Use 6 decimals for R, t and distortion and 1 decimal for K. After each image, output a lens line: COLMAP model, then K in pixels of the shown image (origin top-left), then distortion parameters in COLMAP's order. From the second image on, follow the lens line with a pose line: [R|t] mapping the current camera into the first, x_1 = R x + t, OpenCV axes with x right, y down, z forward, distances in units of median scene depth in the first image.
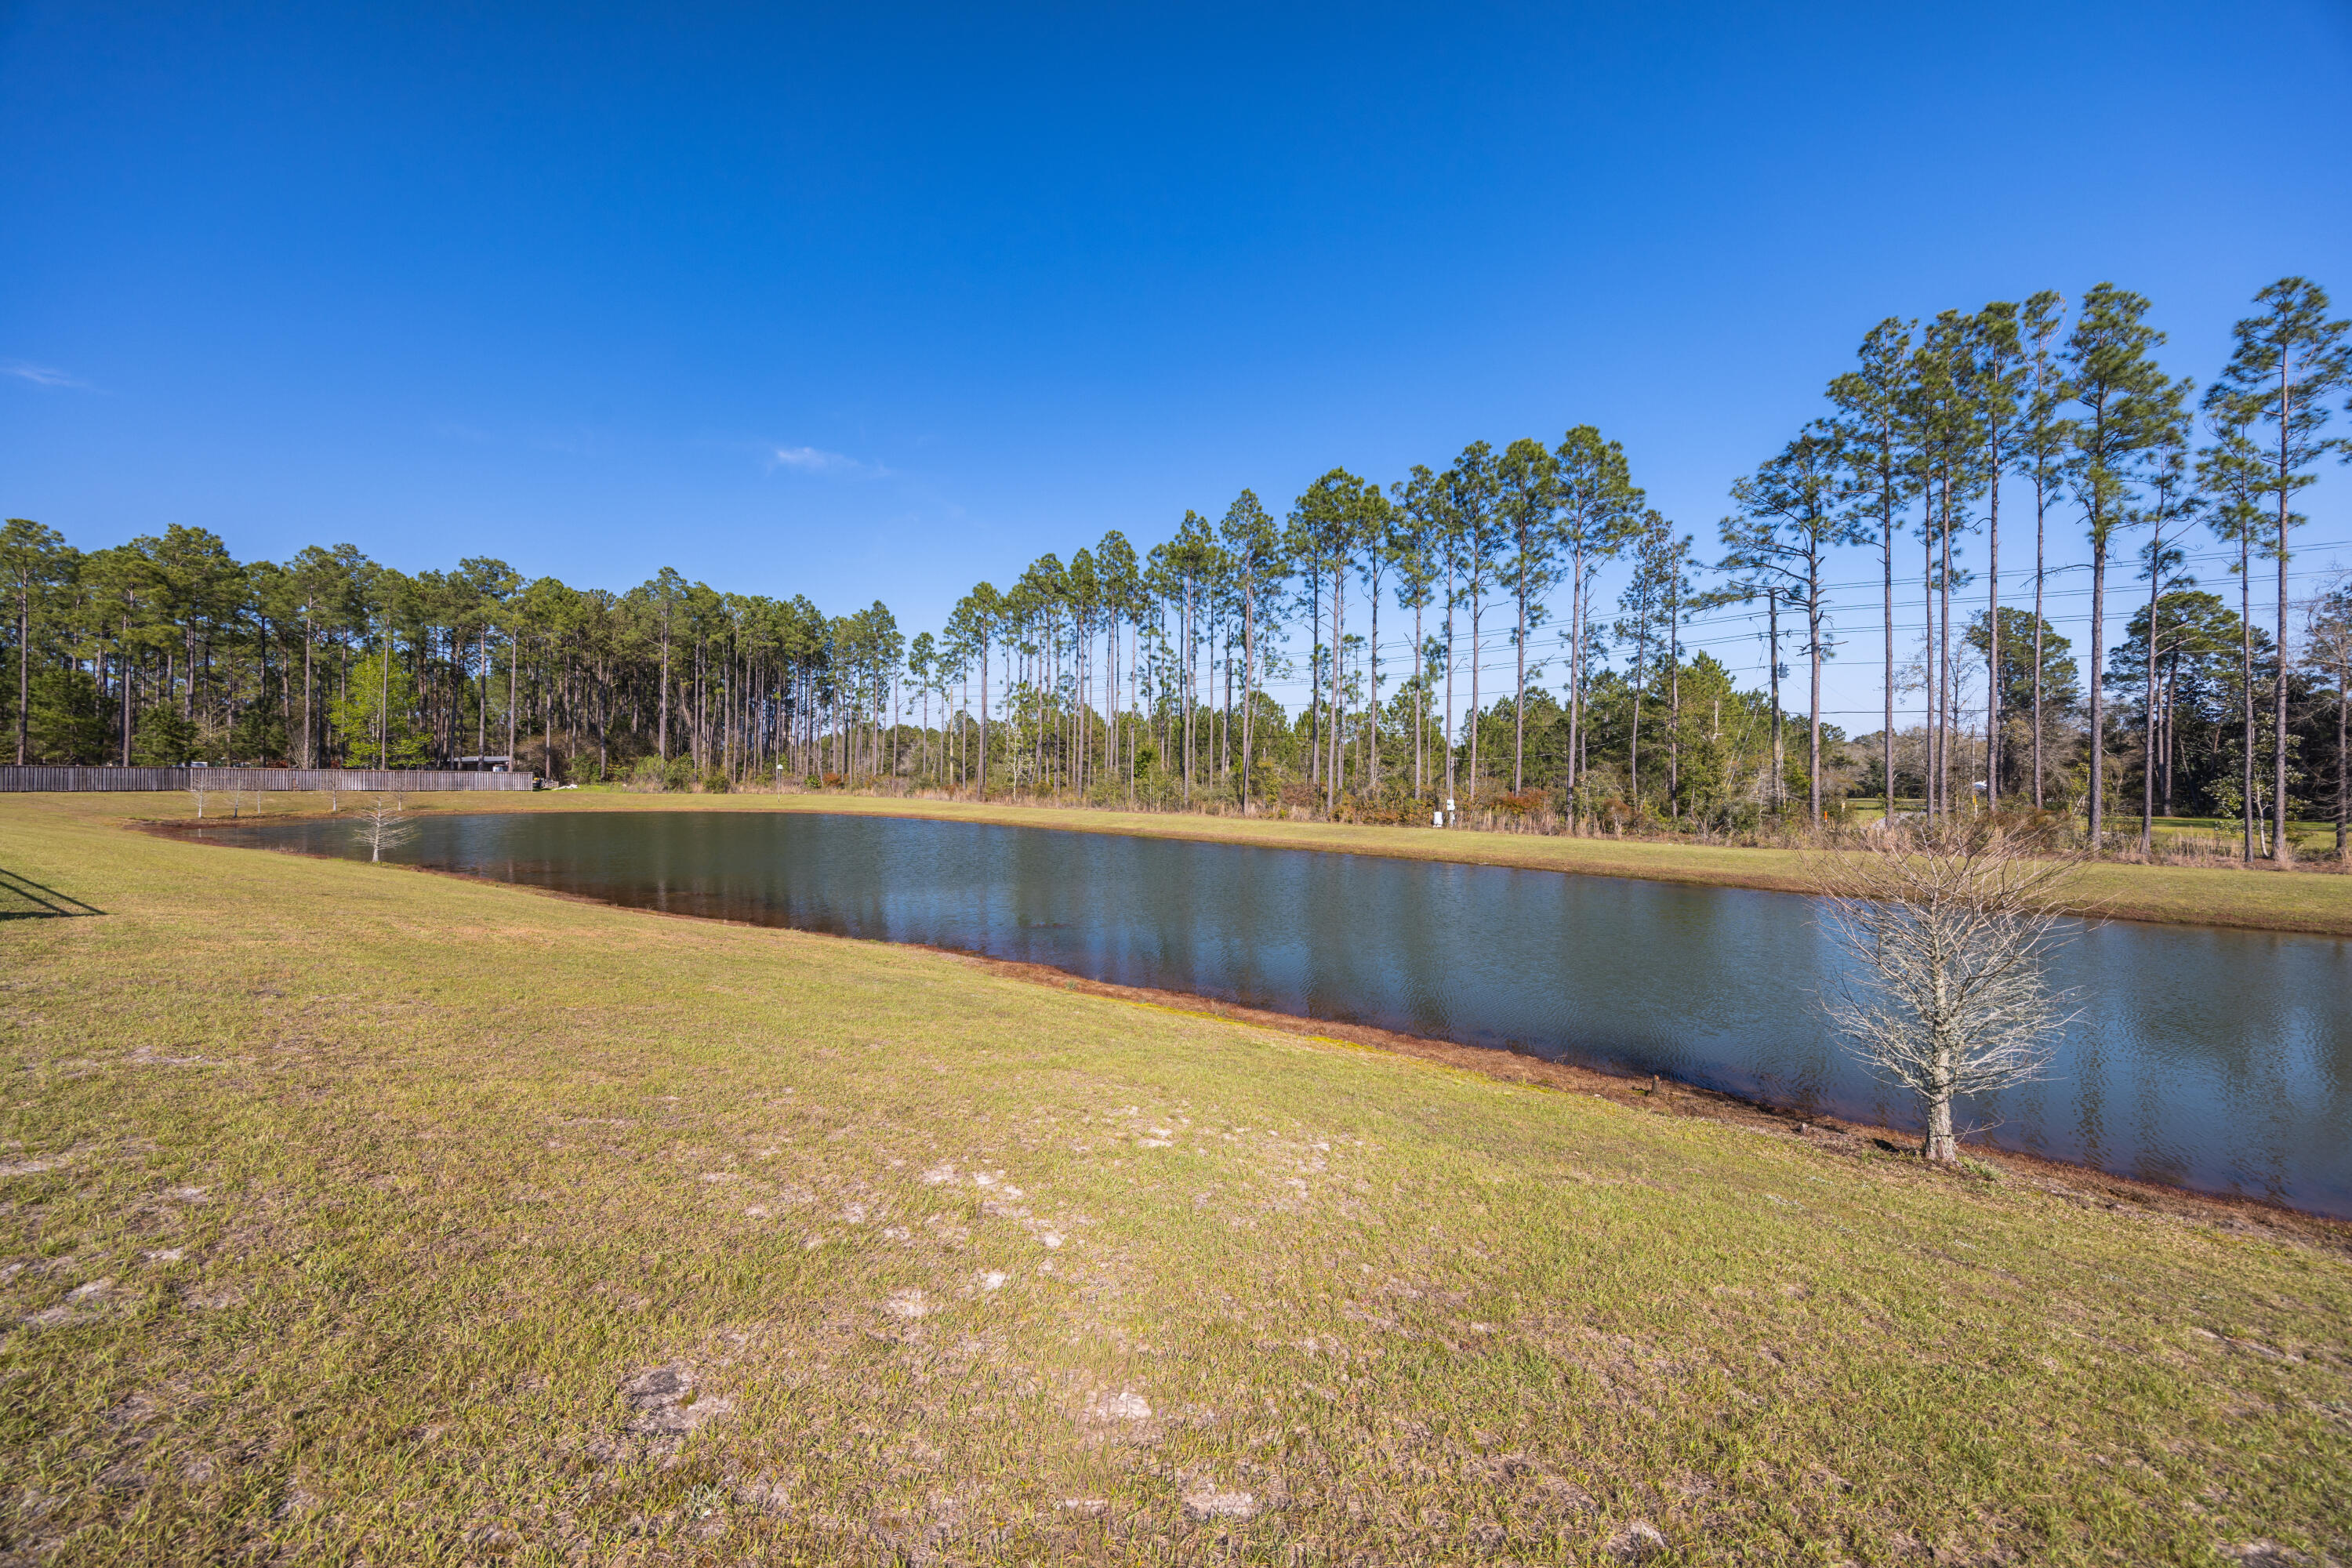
lens RADIAL K [[924.8, 0, 1166.0], [0, 924.8, 781.4], [0, 0, 1]] dist [0.001354, 0.000010]
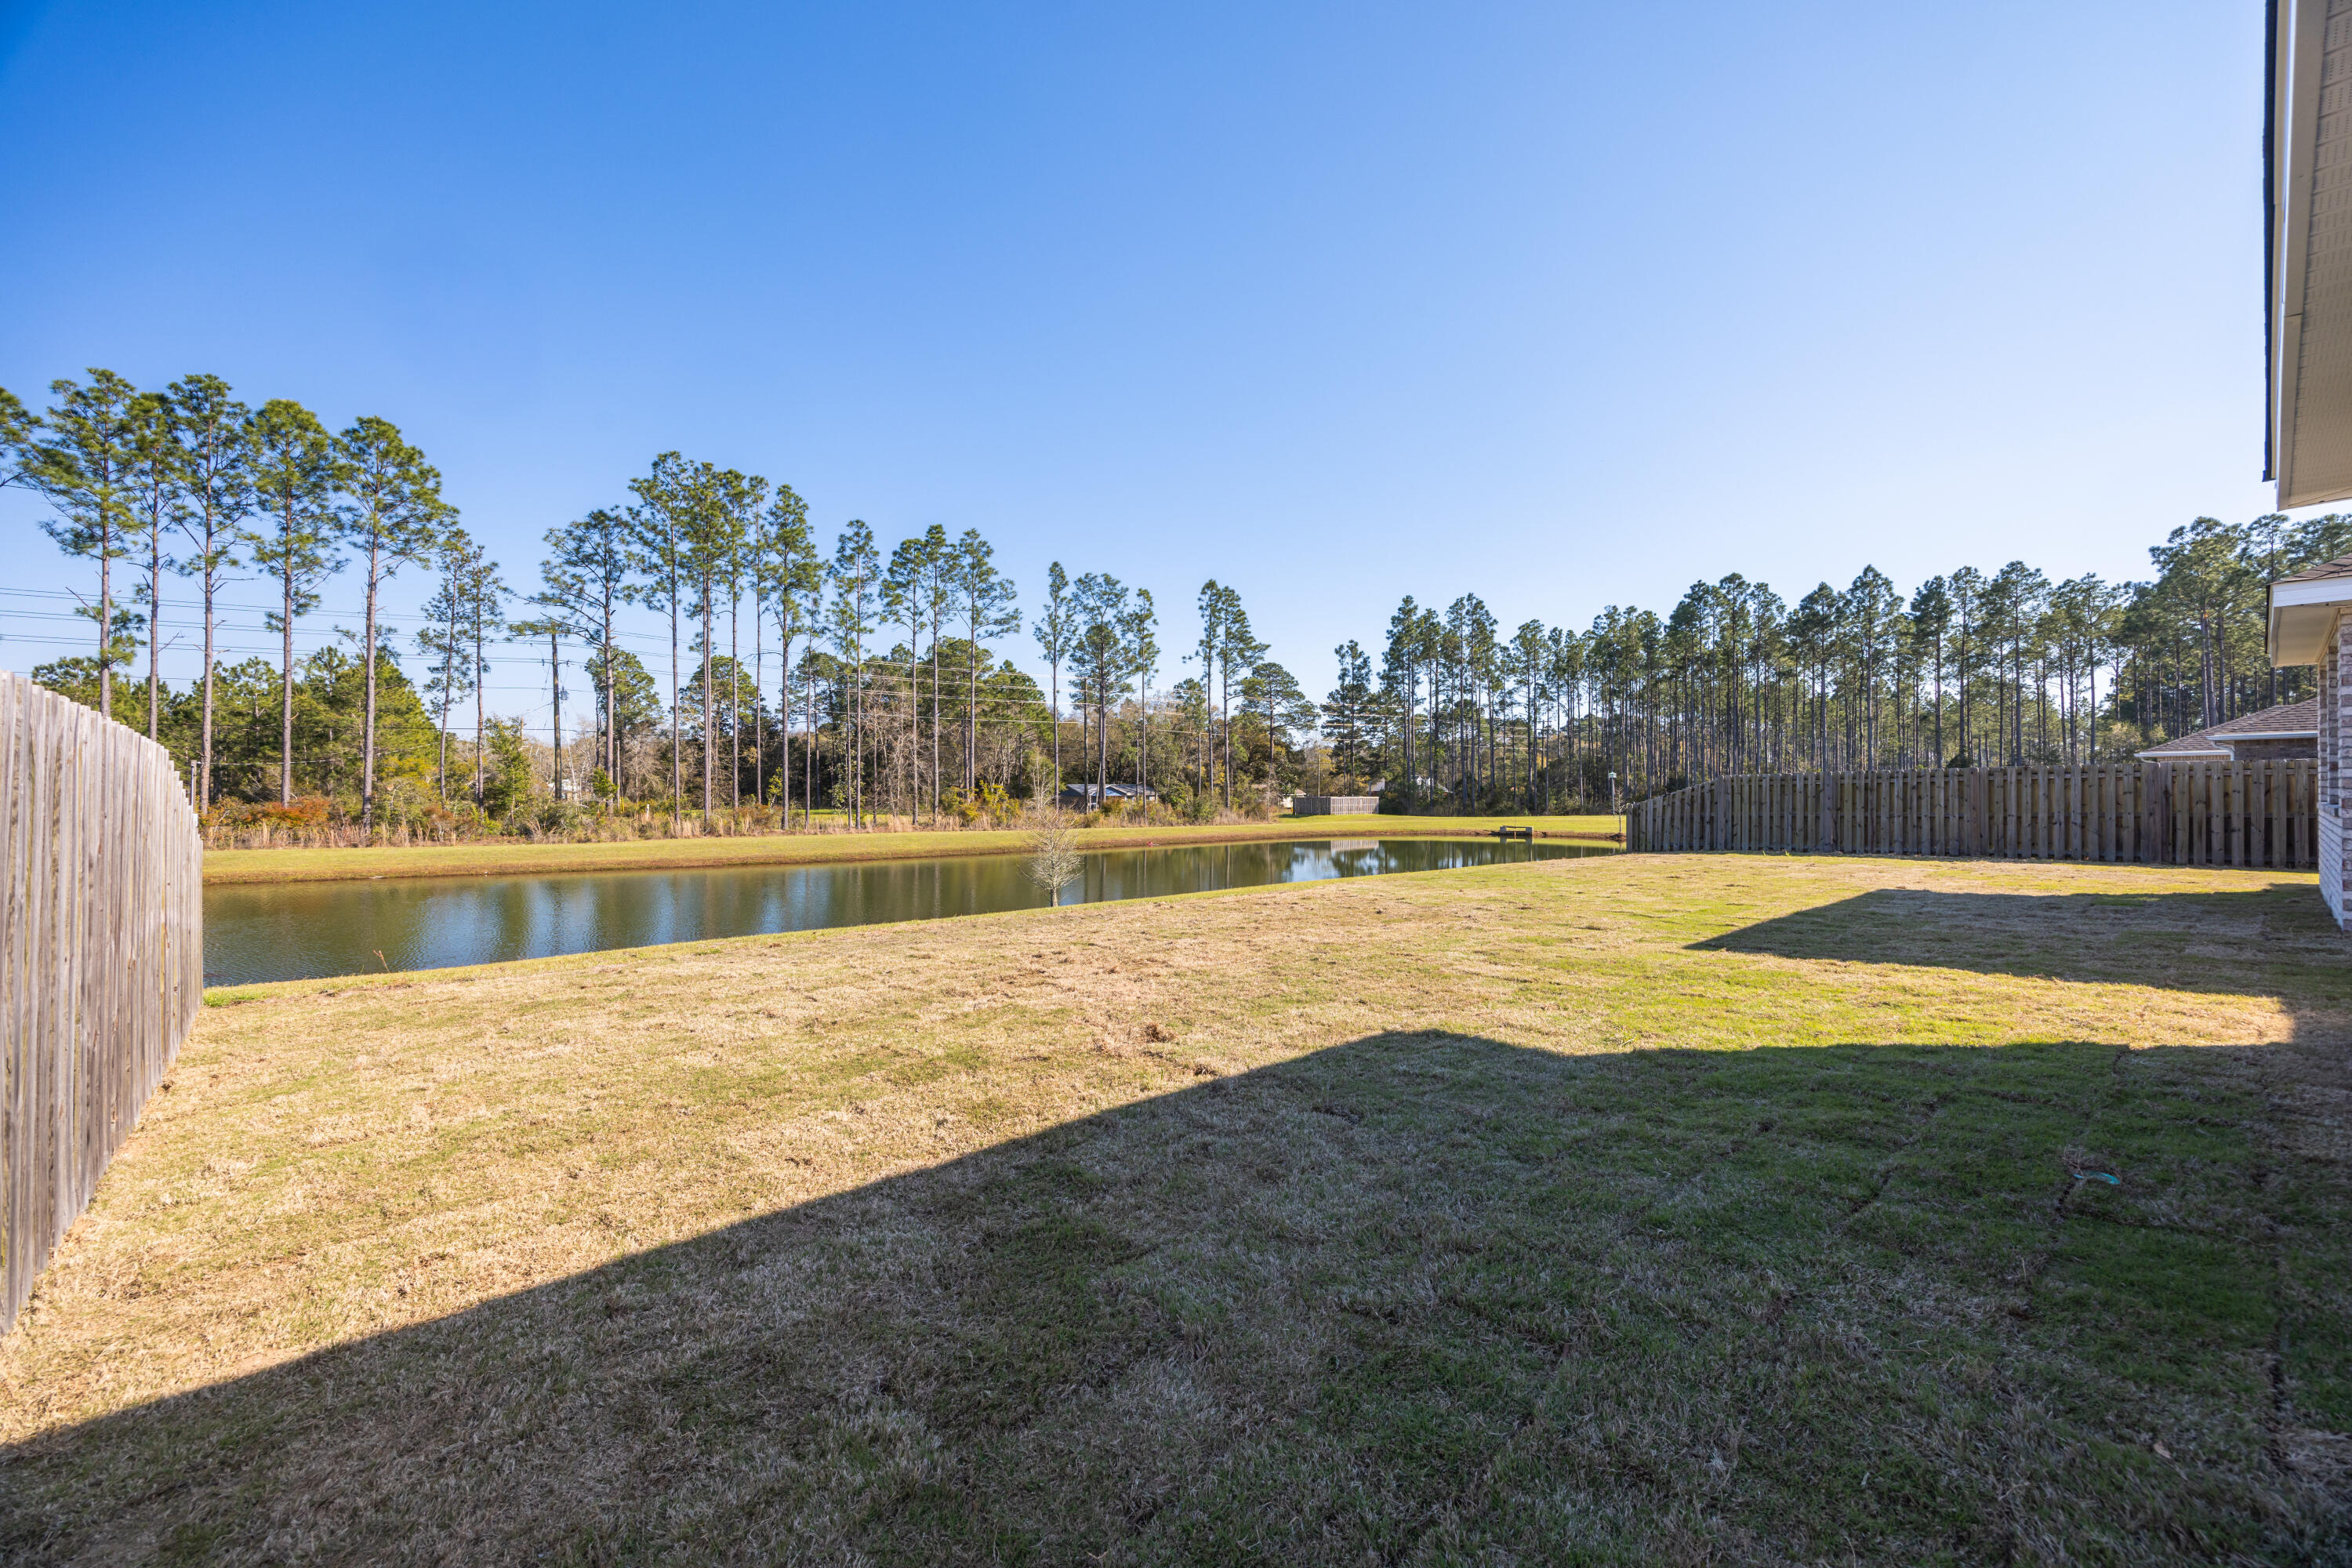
lens RADIAL K [[910.4, 0, 1192.3], [0, 910.4, 782.9], [0, 0, 1]] dist [0.007438, -0.000419]
pose [[0.174043, -0.003008, 0.984733, -0.371530], [0.002966, 0.999992, 0.002531, -0.007405], [-0.984734, 0.002480, 0.174051, 0.006520]]
